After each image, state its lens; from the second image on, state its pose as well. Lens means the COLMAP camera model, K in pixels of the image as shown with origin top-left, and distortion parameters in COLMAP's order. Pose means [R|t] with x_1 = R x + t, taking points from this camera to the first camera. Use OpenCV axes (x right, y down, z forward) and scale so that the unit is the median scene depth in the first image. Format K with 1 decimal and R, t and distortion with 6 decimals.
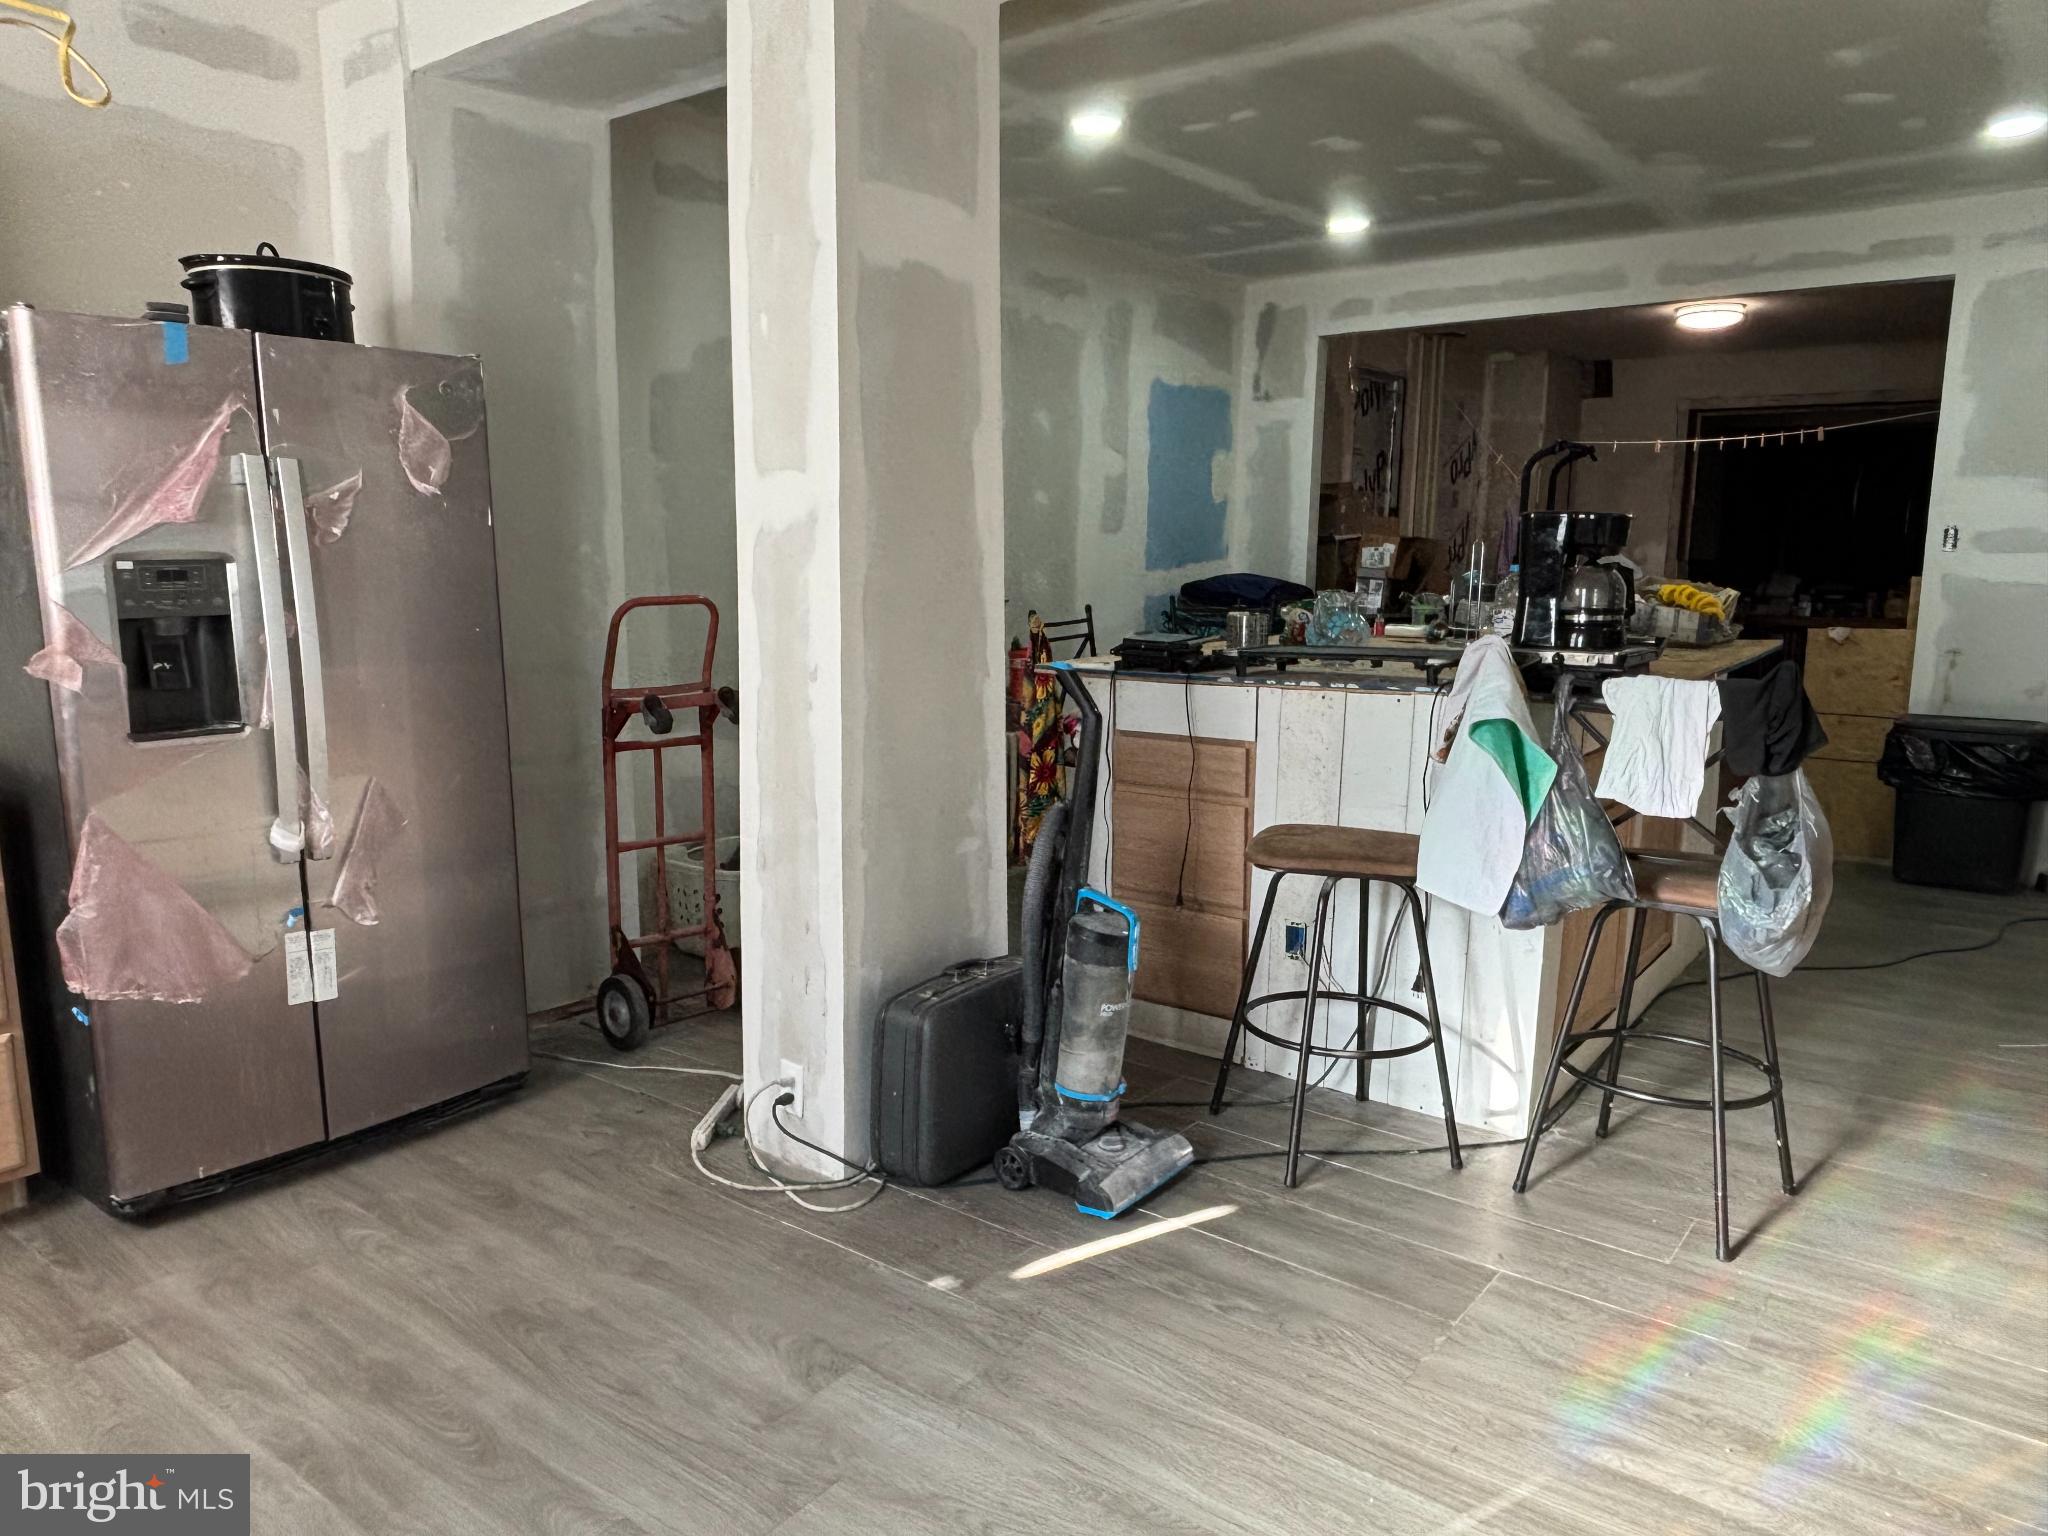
lens RADIAL K [[1389.6, 0, 1008.4], [0, 1389.6, 776.7], [0, 0, 1]] dist [0.014400, -0.016644]
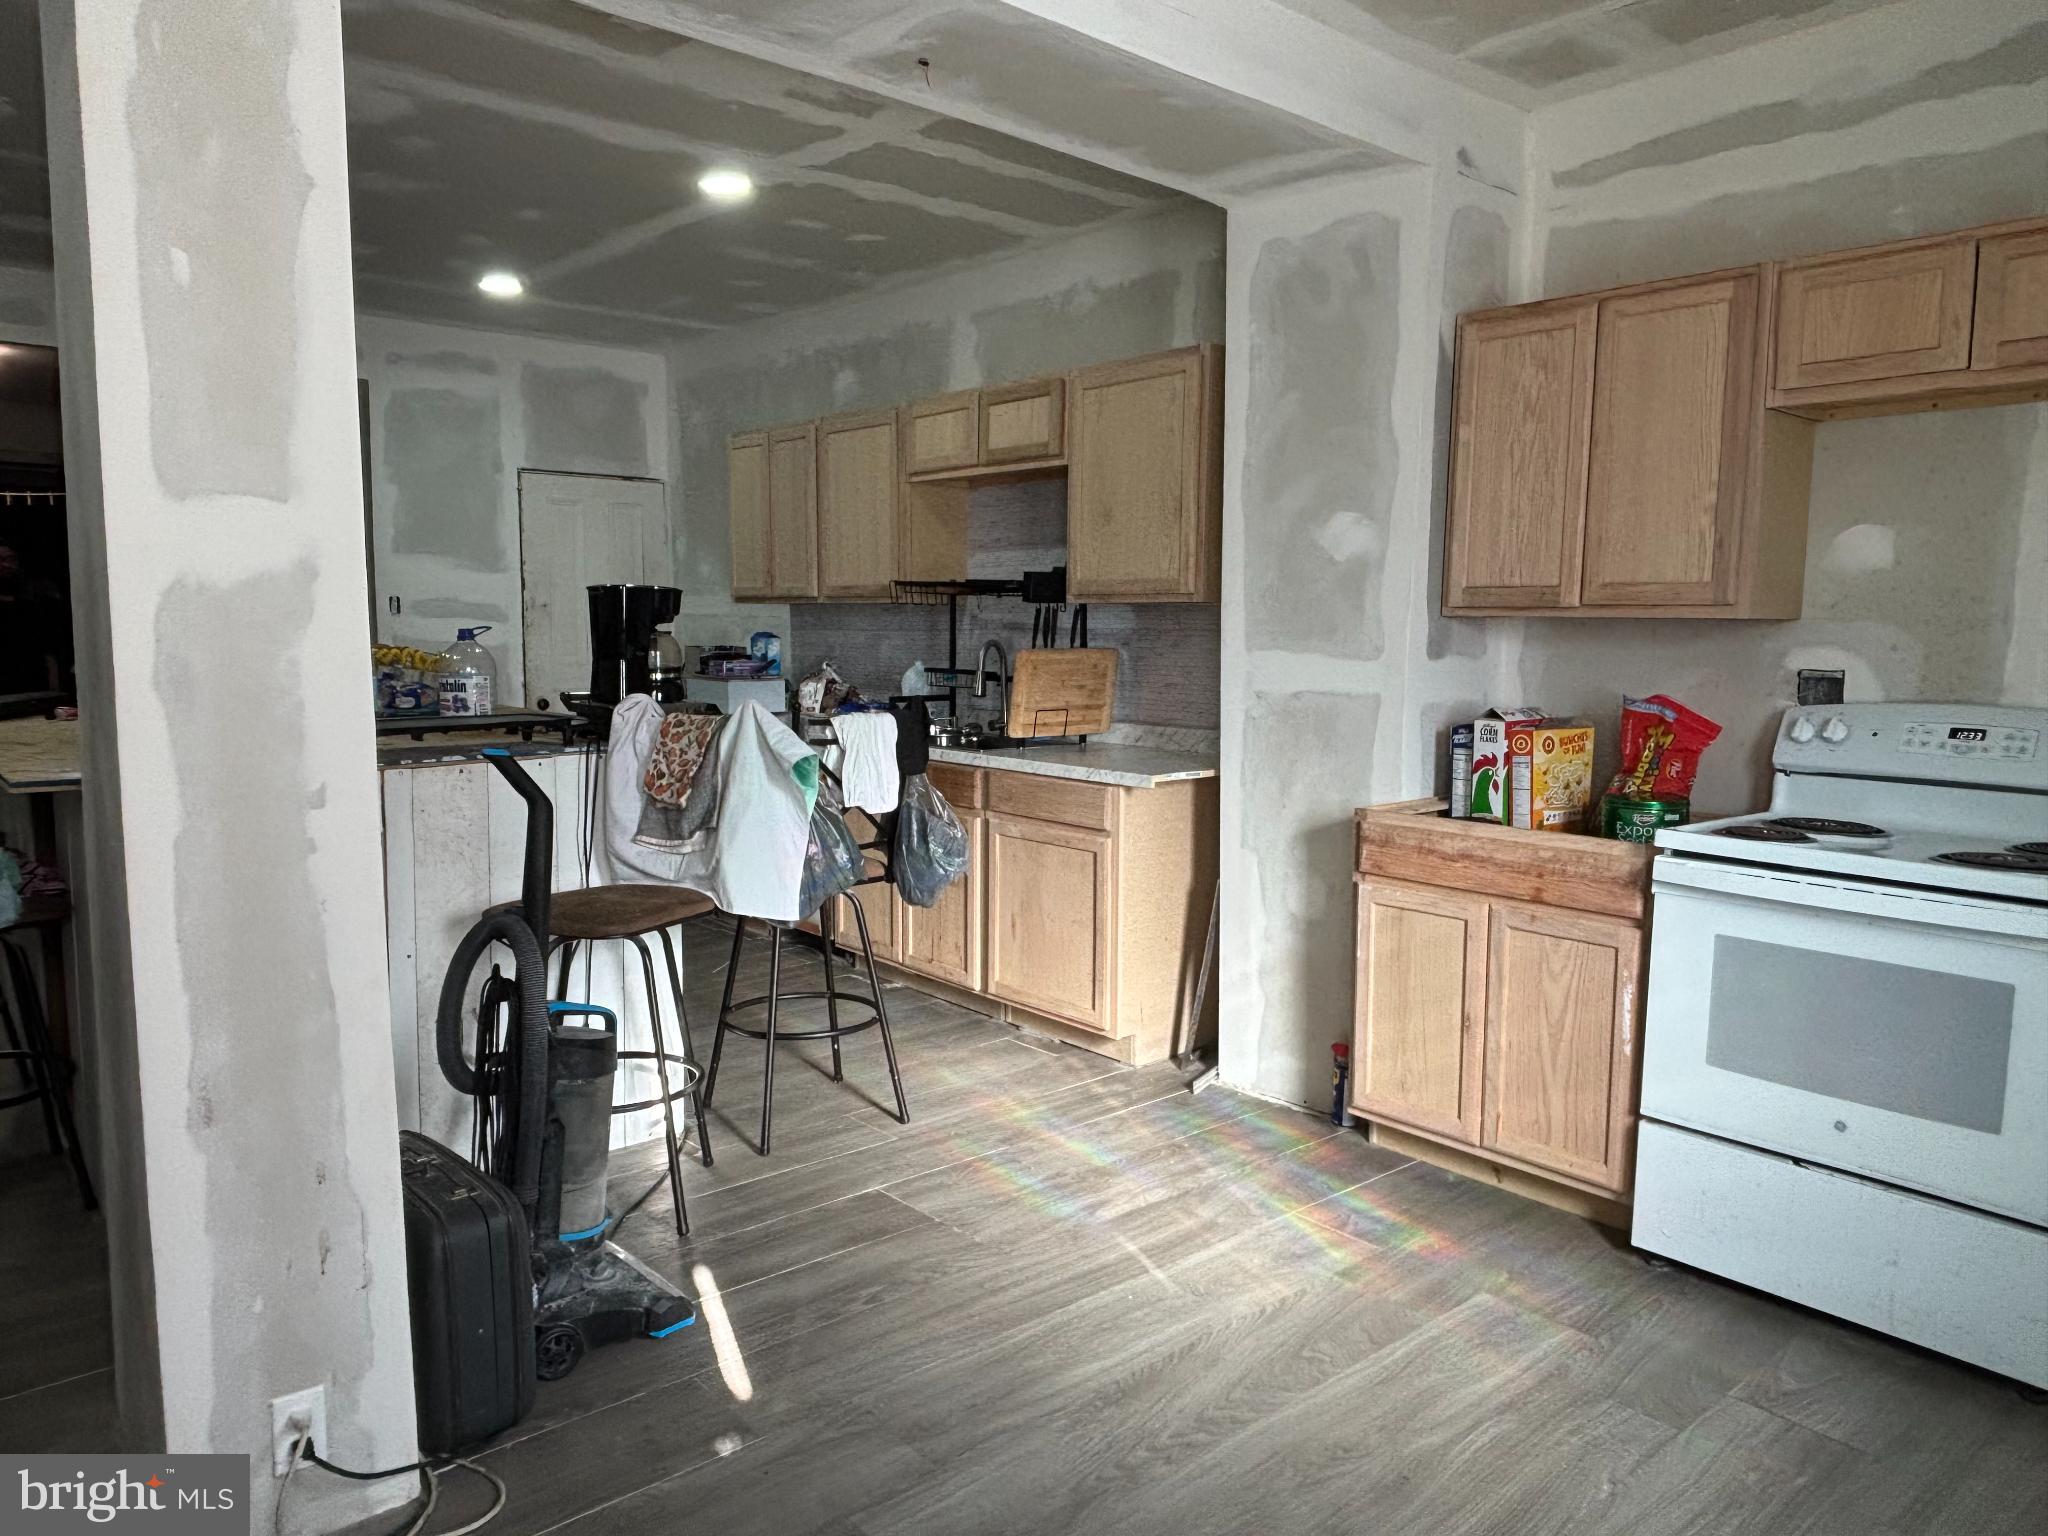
lens RADIAL K [[1389.6, 0, 1008.9], [0, 1389.6, 766.3], [0, 0, 1]] dist [0.014400, -0.016644]
pose [[0.195203, -0.103613, 0.975274, -0.838462], [0.154576, 0.985226, 0.073731, -0.098192], [-0.968505, 0.136362, 0.208335, 0.594276]]
